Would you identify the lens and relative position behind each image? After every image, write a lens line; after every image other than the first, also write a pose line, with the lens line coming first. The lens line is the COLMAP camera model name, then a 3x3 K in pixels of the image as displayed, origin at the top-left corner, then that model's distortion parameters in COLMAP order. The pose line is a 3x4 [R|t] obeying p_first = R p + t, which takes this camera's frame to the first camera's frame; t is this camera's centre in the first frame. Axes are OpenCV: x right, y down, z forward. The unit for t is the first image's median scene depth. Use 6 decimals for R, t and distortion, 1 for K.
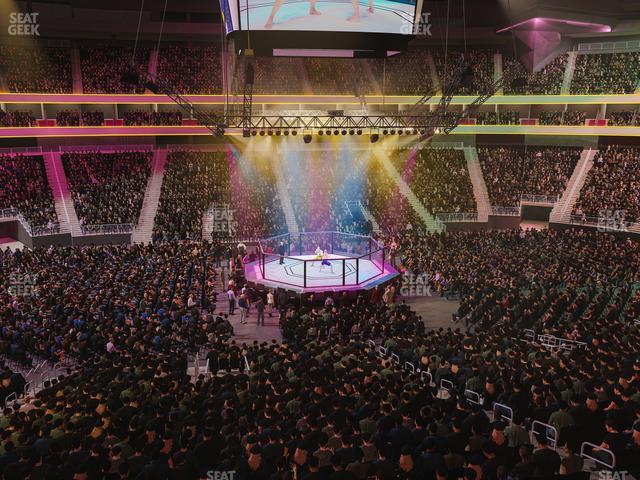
lens RADIAL K [[569.7, 0, 321.4], [0, 569.7, 238.4], [0, 0, 1]] dist [0.003683, -0.005511]
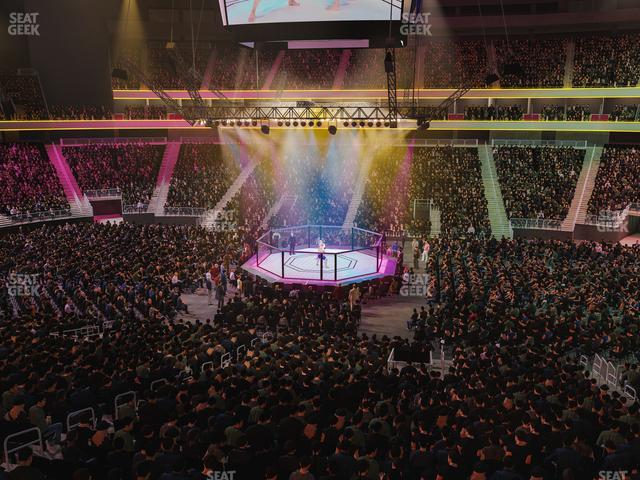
lens RADIAL K [[569.7, 0, 320.0], [0, 569.7, 238.1], [0, 0, 1]] dist [0.003683, -0.005511]
pose [[0.934462, 0.078228, -0.347362, 0.244822], [-0.076979, 0.996881, 0.017419, -0.004276], [0.347641, 0.010462, 0.937569, 0.050030]]
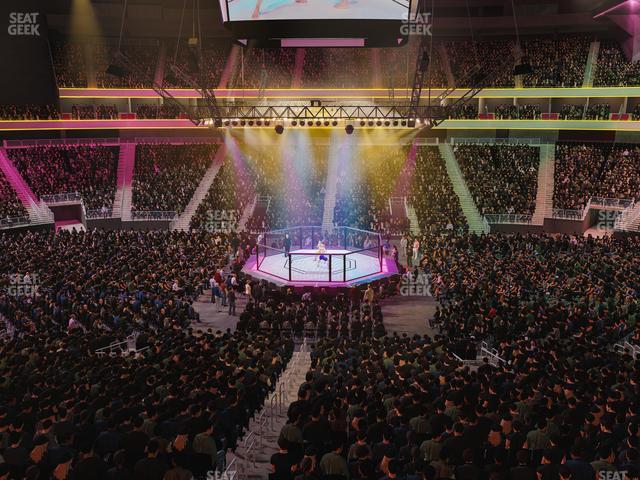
lens RADIAL K [[569.7, 0, 320.3], [0, 569.7, 239.0], [0, 0, 1]] dist [0.003683, -0.005511]
pose [[0.974126, 0.050205, -0.220360, 0.153268], [-0.048791, 0.998739, 0.011861, -0.000379], [0.220678, -0.000803, 0.975346, 0.032176]]
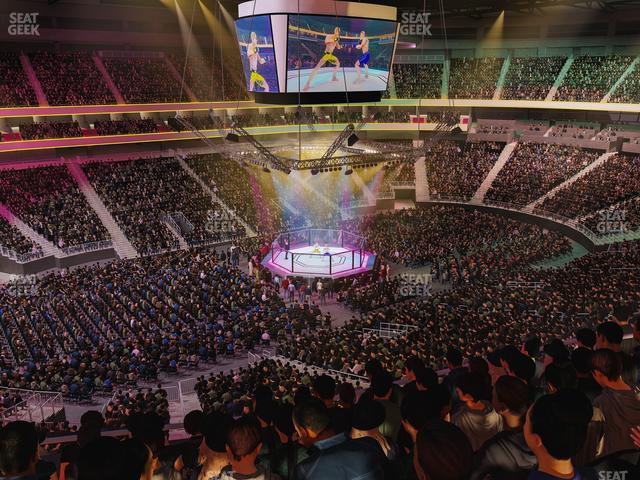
lens RADIAL K [[569.7, 0, 320.6], [0, 569.7, 237.8], [0, 0, 1]] dist [0.003683, -0.005511]
pose [[0.903550, -0.117944, 0.411931, -0.396641], [0.093566, 0.992479, 0.078933, -0.073692], [-0.418143, -0.032777, 0.907790, -0.159406]]
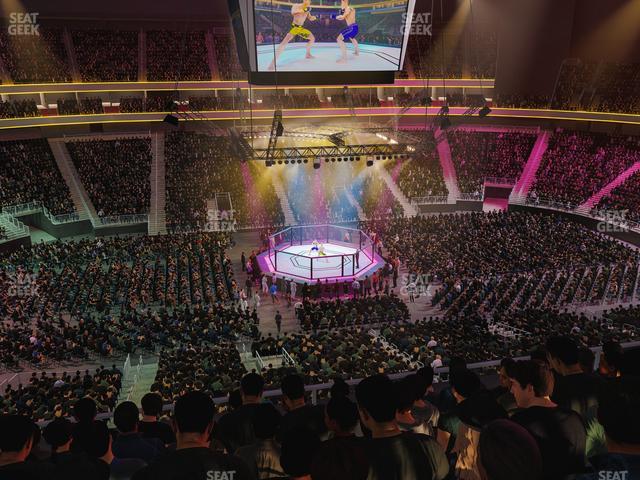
lens RADIAL K [[569.7, 0, 320.5], [0, 569.7, 239.8], [0, 0, 1]] dist [0.003683, -0.005511]
pose [[0.998075, -0.019821, 0.058770, -0.051971], [0.013918, 0.994970, 0.099200, -0.077839], [-0.060441, -0.098191, 0.993330, -0.138532]]
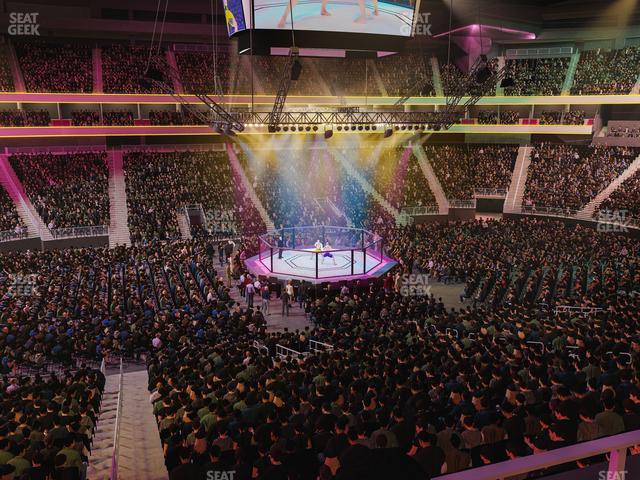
lens RADIAL K [[569.7, 0, 321.4], [0, 569.7, 237.8], [0, 0, 1]] dist [0.003683, -0.005511]
pose [[0.986700, -0.034544, 0.158841, -0.118511], [0.035429, 0.999368, -0.002744, 0.010239], [-0.158646, 0.008335, 0.987300, -0.015905]]
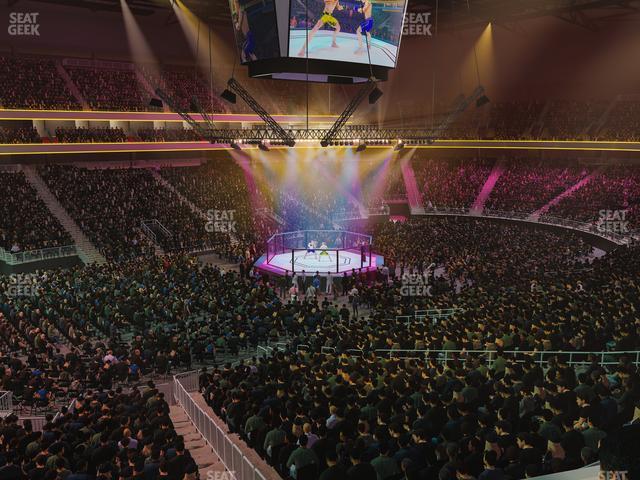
lens RADIAL K [[569.7, 0, 321.0], [0, 569.7, 240.5], [0, 0, 1]] dist [0.003683, -0.005511]
pose [[0.872387, -0.092738, 0.479939, -0.405717], [0.106843, 0.994274, -0.002087, 0.011223], [-0.476997, 0.053099, 0.877300, -0.021811]]
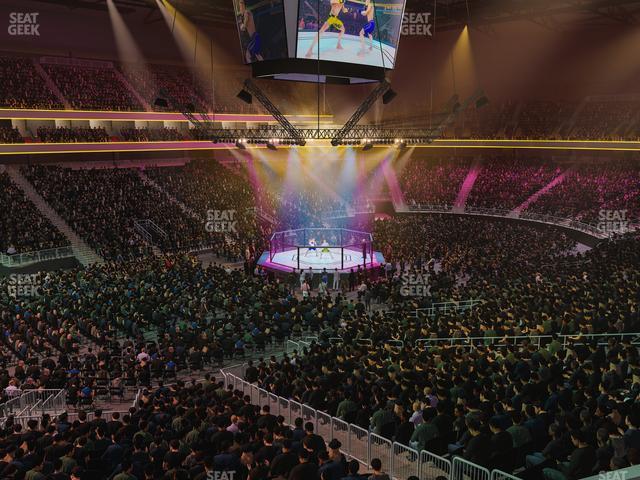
lens RADIAL K [[569.7, 0, 321.4], [0, 569.7, 239.9], [0, 0, 1]] dist [0.003683, -0.005511]
pose [[0.835984, -0.103873, 0.538833, -0.465268], [0.120004, 0.992760, 0.005196, 0.007420], [-0.535471, 0.060318, 0.842397, -0.004532]]
